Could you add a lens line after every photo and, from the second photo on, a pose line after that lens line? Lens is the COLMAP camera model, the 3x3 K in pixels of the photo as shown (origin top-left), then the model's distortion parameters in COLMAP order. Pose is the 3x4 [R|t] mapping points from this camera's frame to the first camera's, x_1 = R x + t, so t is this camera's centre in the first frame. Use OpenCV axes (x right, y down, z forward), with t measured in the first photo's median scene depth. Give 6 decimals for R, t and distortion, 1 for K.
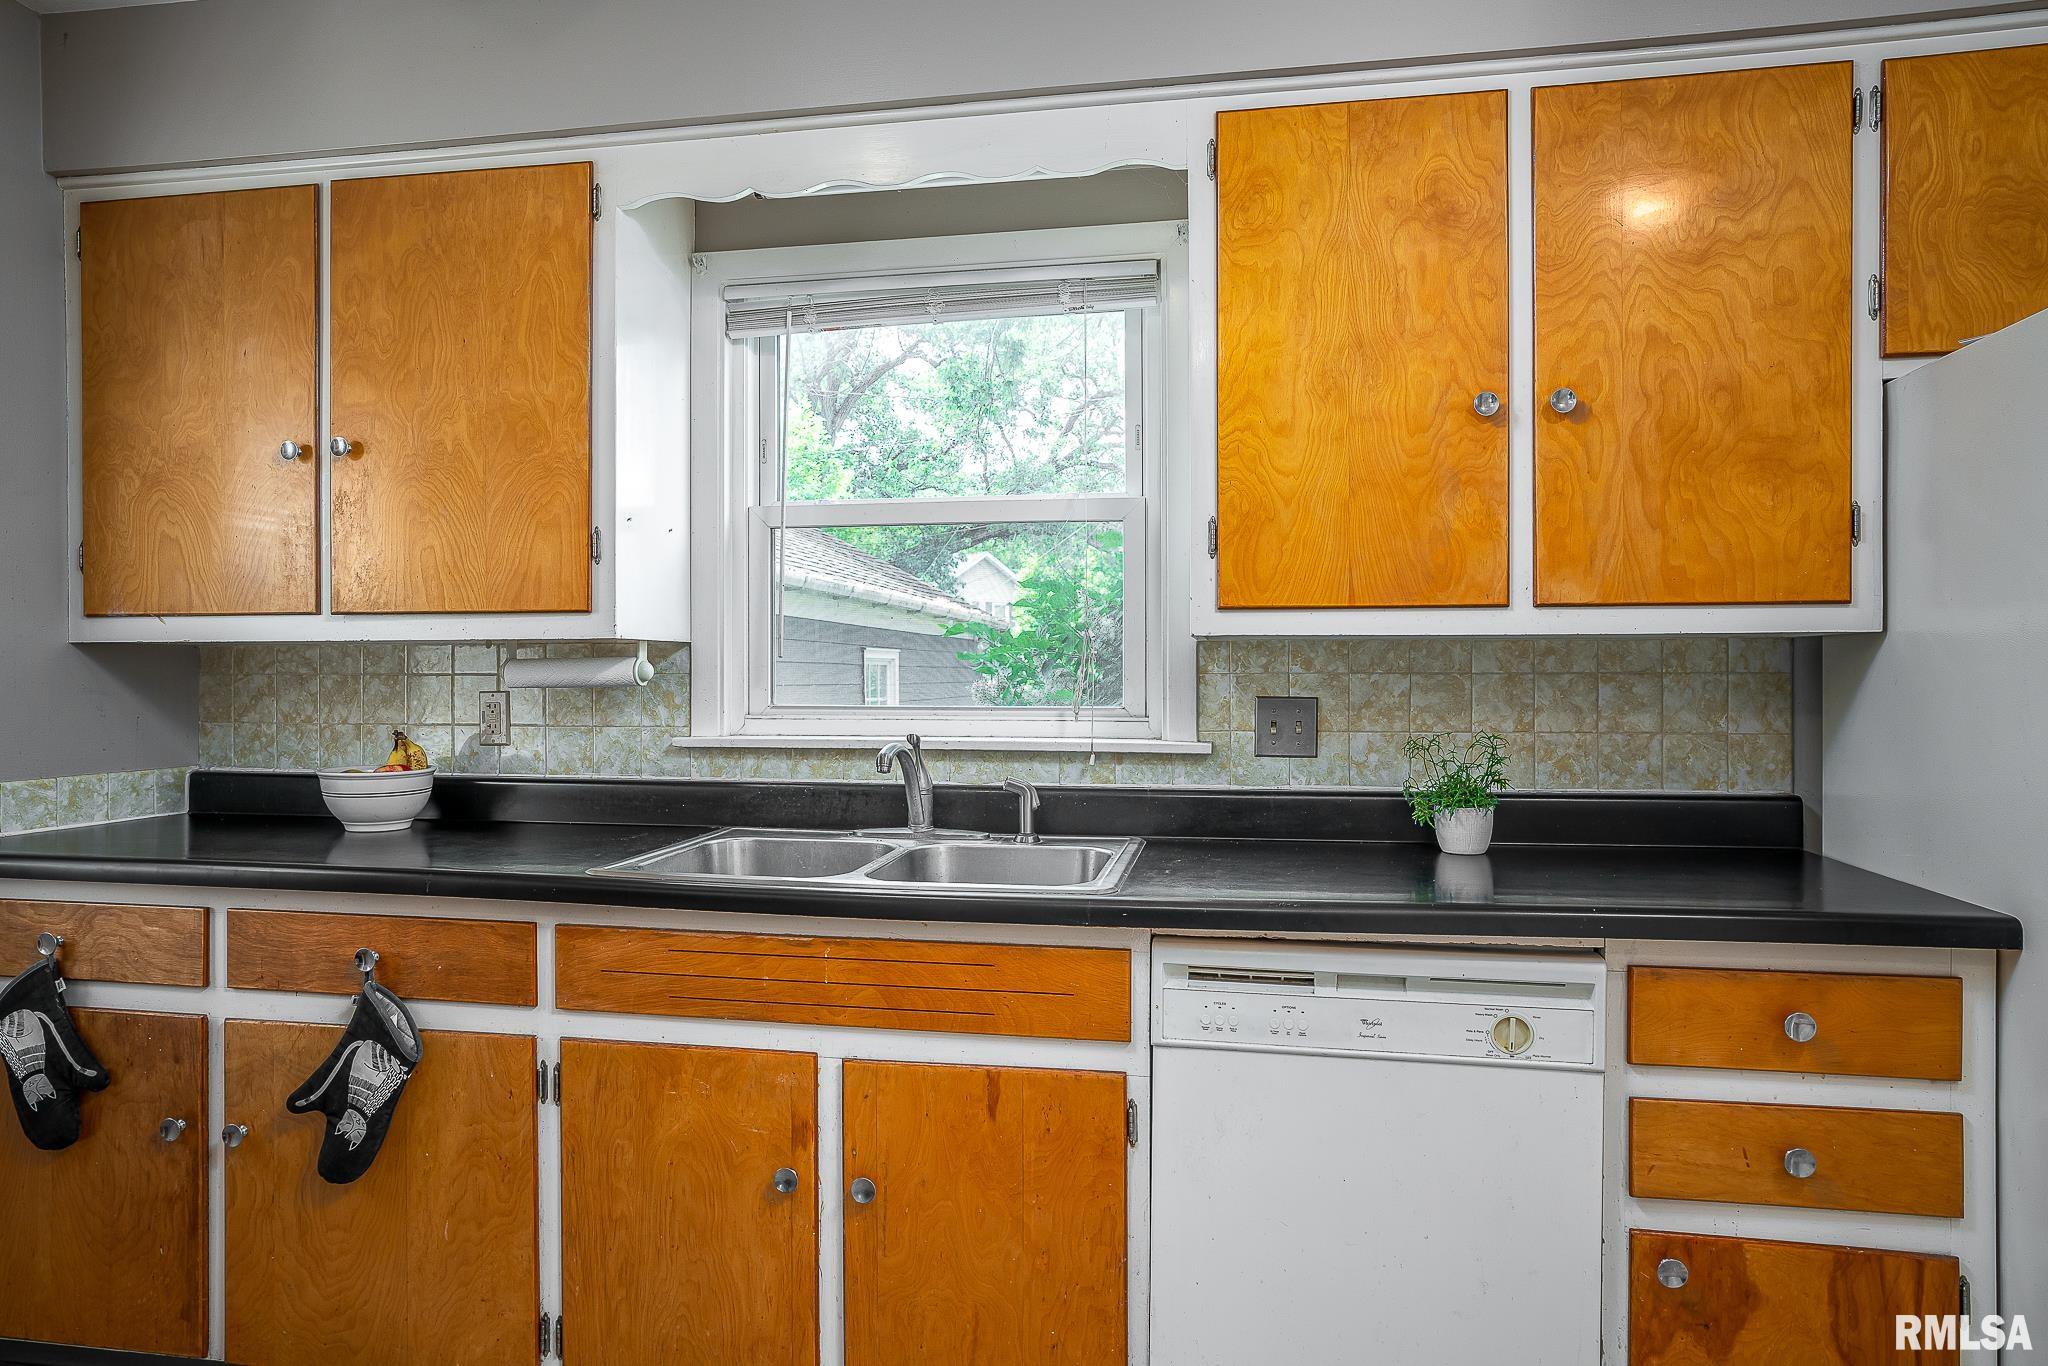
lens RADIAL K [[1224.8, 0, 1025.8], [0, 1224.8, 681.9], [0, 0, 1]] dist [-0.001374, -0.000307]
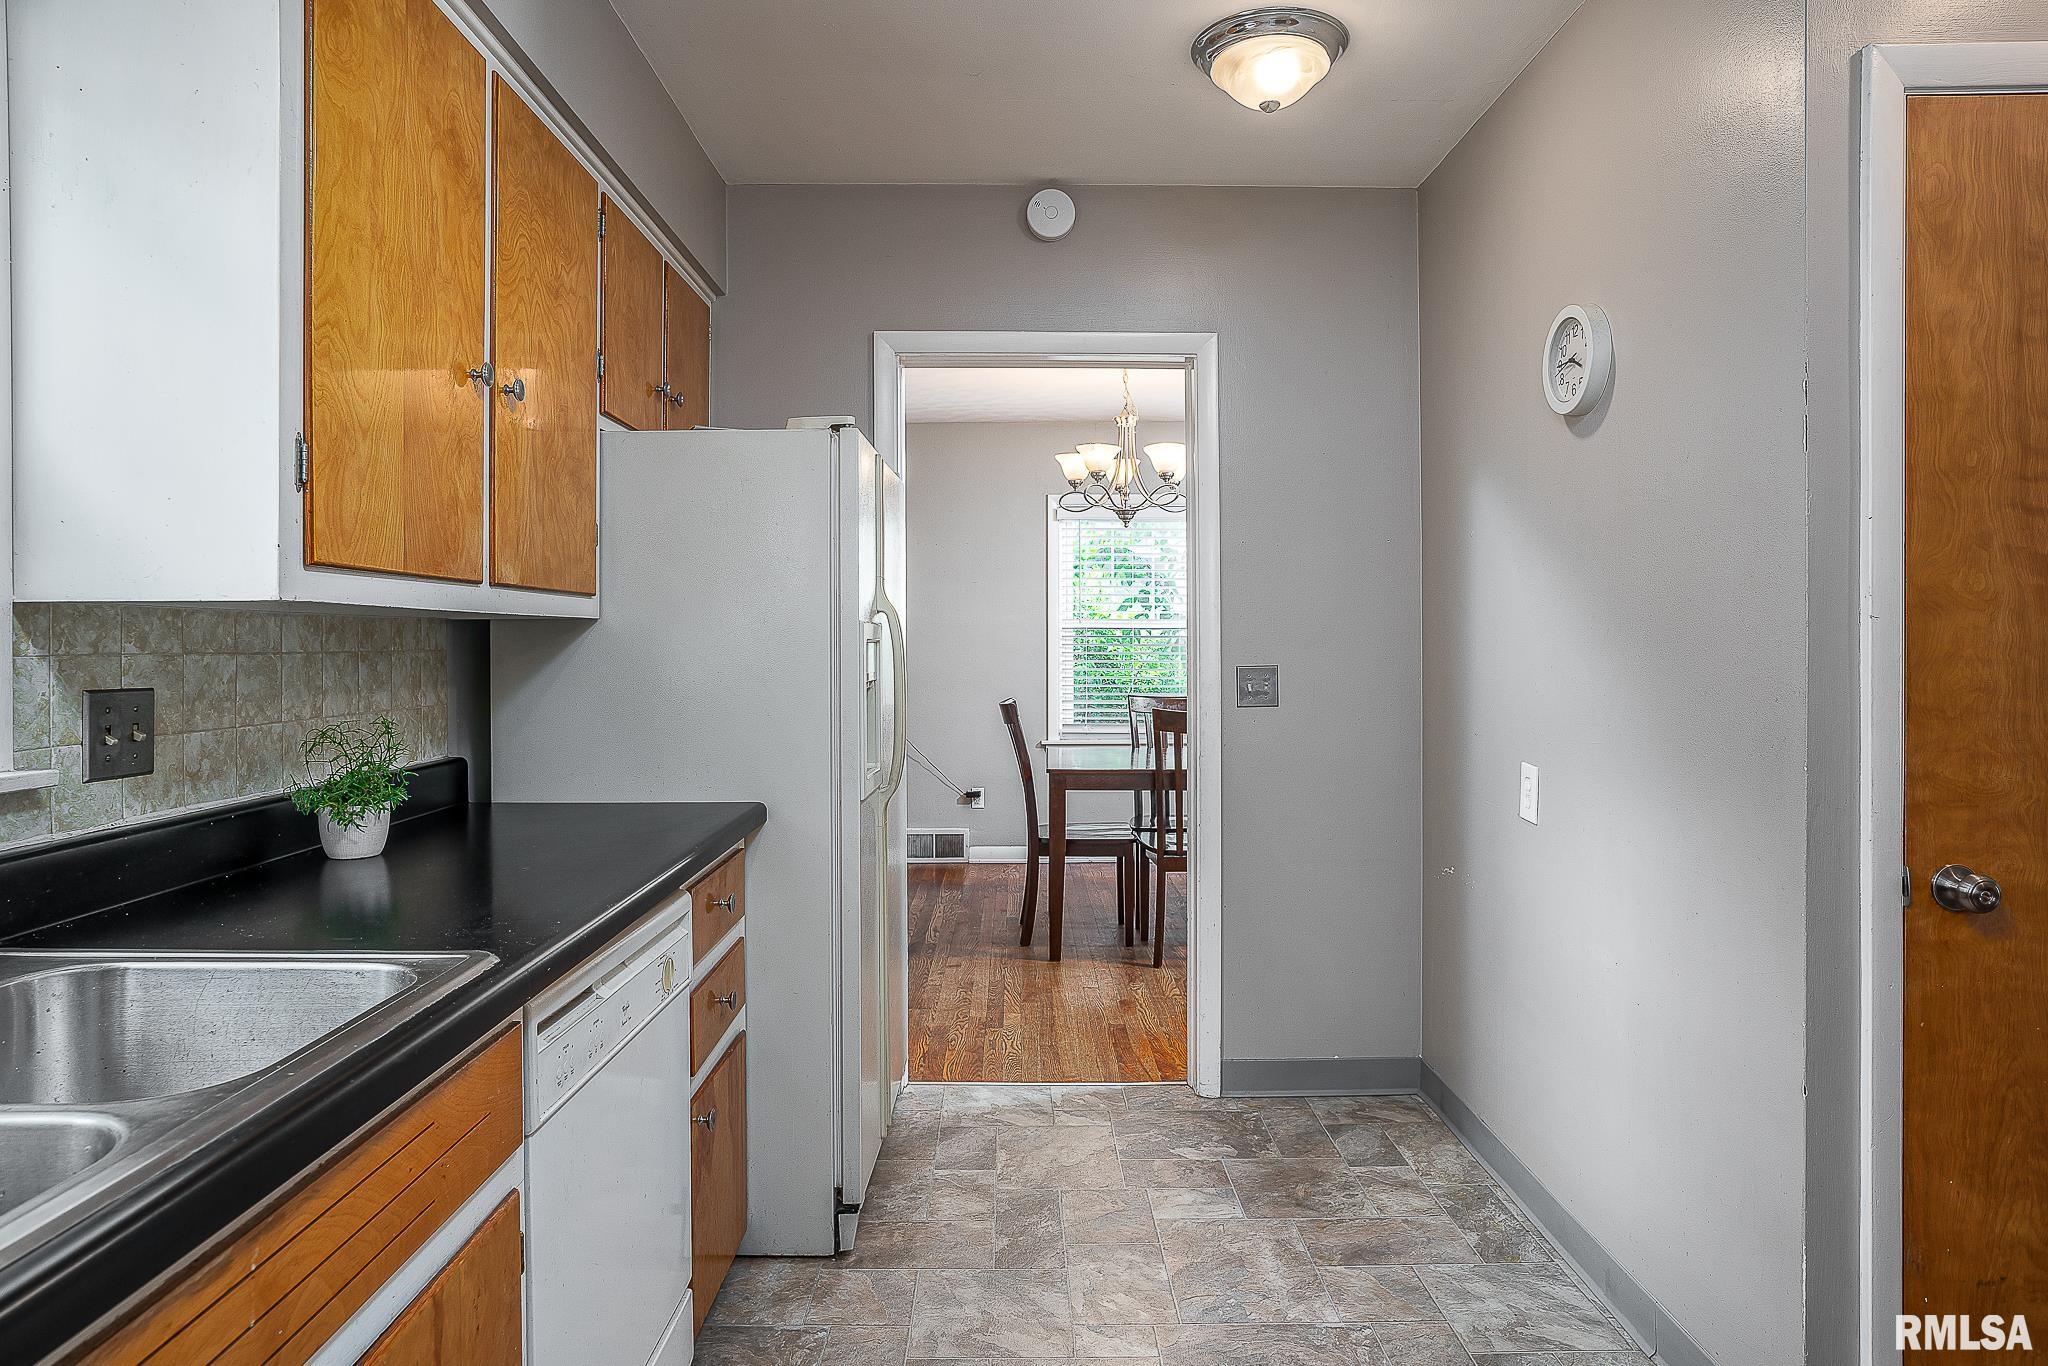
lens RADIAL K [[1207.0, 0, 1025.0], [0, 1207.0, 638.4], [0, 0, 1]] dist [0.001521, 0.000225]
pose [[-0.191943, 0.005793, 0.981389, -0.550824], [0.013425, 0.999905, -0.003277, -0.007237], [-0.981314, 0.012546, -0.192003, 0.650329]]
